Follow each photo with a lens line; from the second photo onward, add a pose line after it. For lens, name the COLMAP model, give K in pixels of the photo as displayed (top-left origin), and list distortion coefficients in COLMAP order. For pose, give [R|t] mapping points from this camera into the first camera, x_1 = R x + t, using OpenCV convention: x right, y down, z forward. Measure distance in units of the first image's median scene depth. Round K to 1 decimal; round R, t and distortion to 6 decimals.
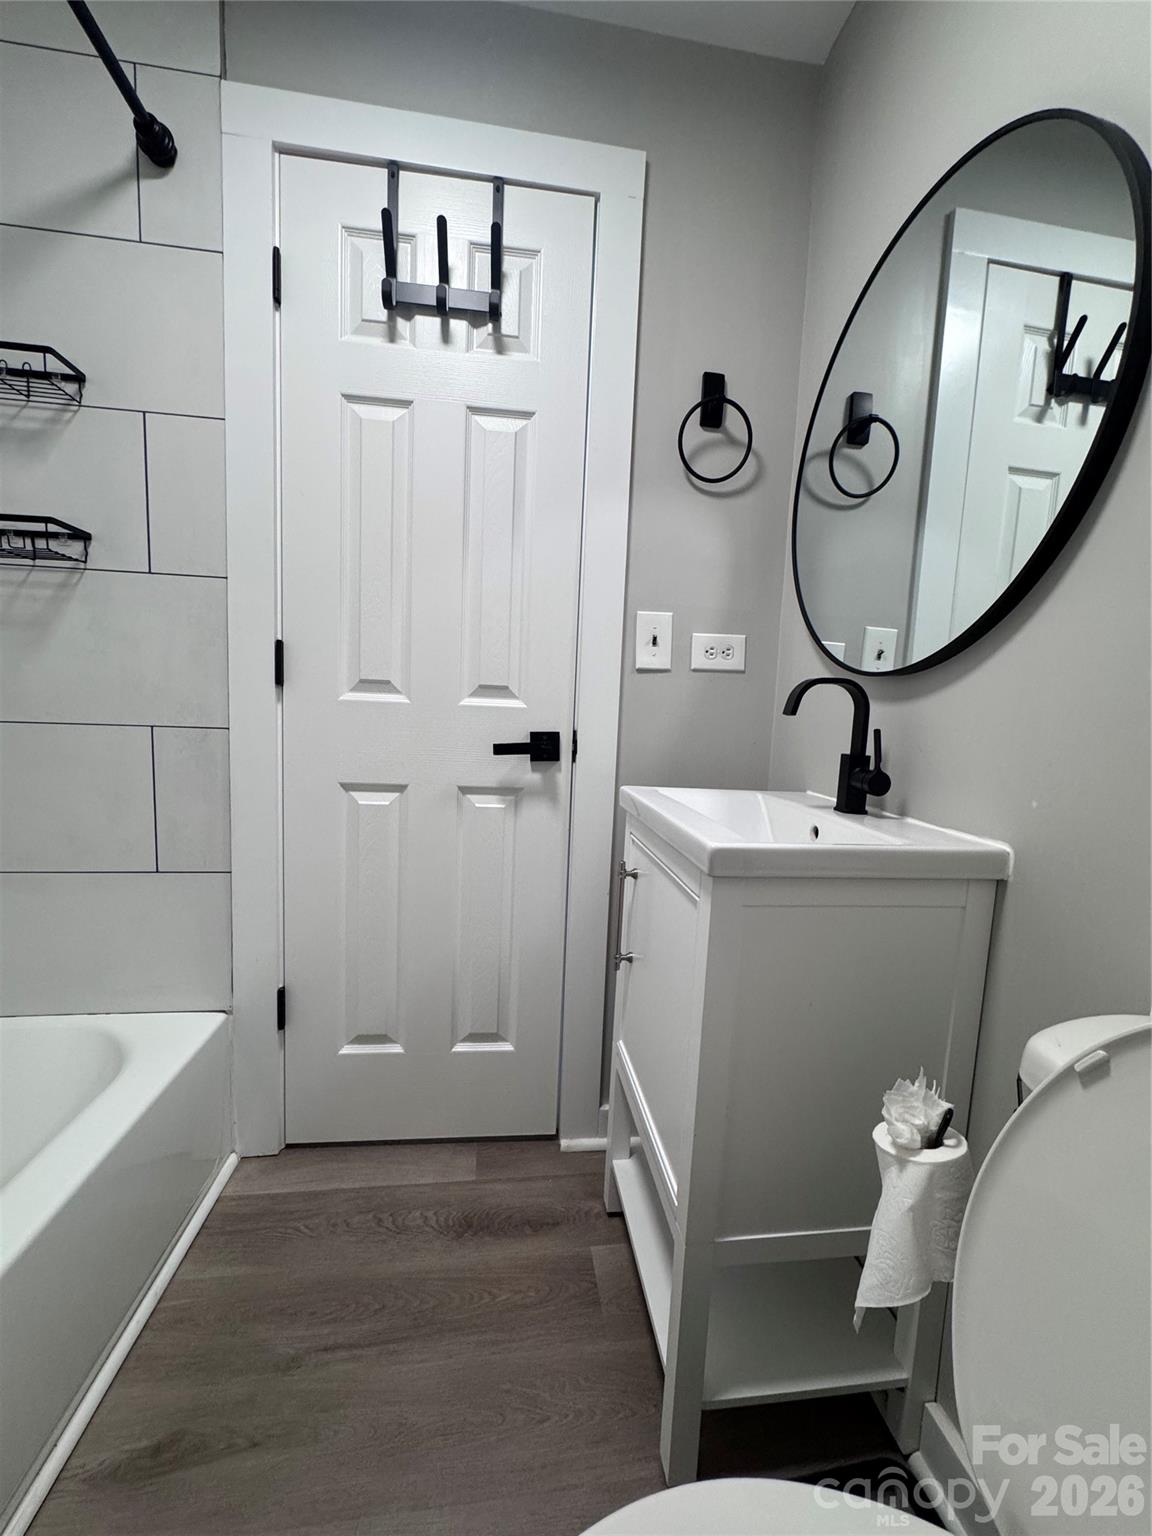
lens RADIAL K [[612.7, 0, 582.1], [0, 612.7, 771.7], [0, 0, 1]] dist [-0.004319, 0.000691]
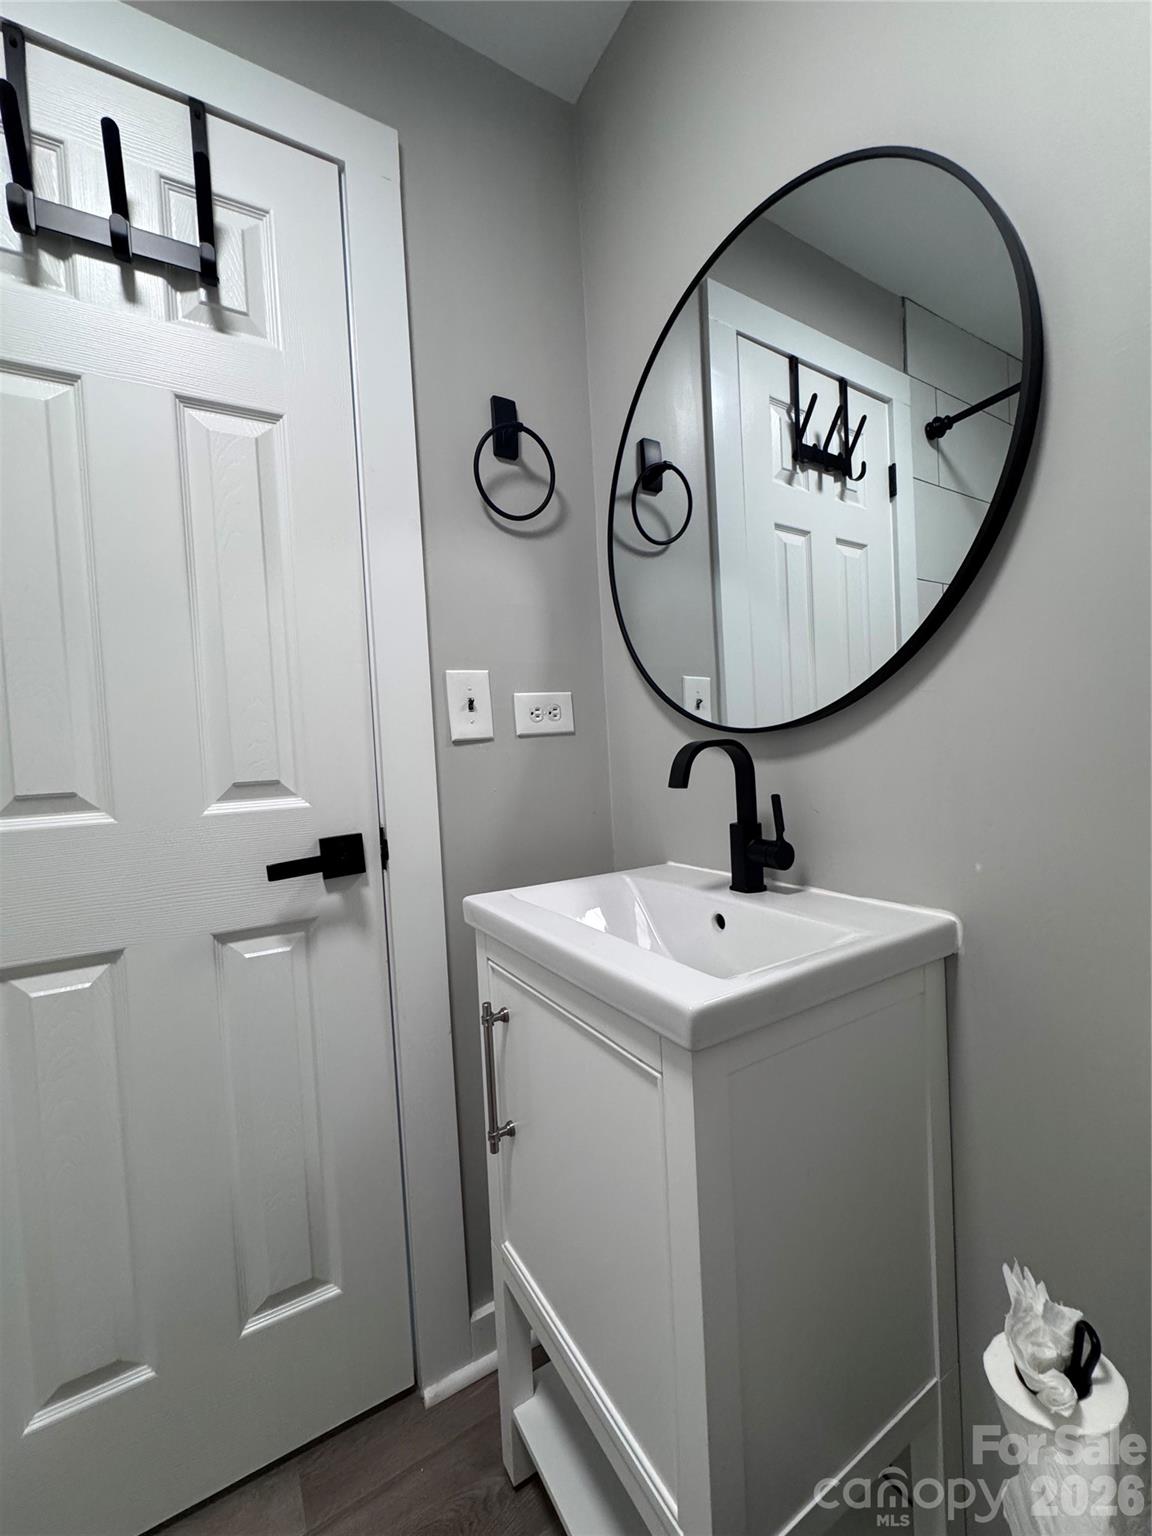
lens RADIAL K [[612.7, 0, 582.1], [0, 612.7, 771.7], [0, 0, 1]] dist [-0.004319, 0.000691]
pose [[0.915176, -0.103177, 0.389625, -0.075872], [0.133785, 0.989636, -0.052175, -0.066036], [-0.380204, 0.099875, 0.919494, 0.211567]]
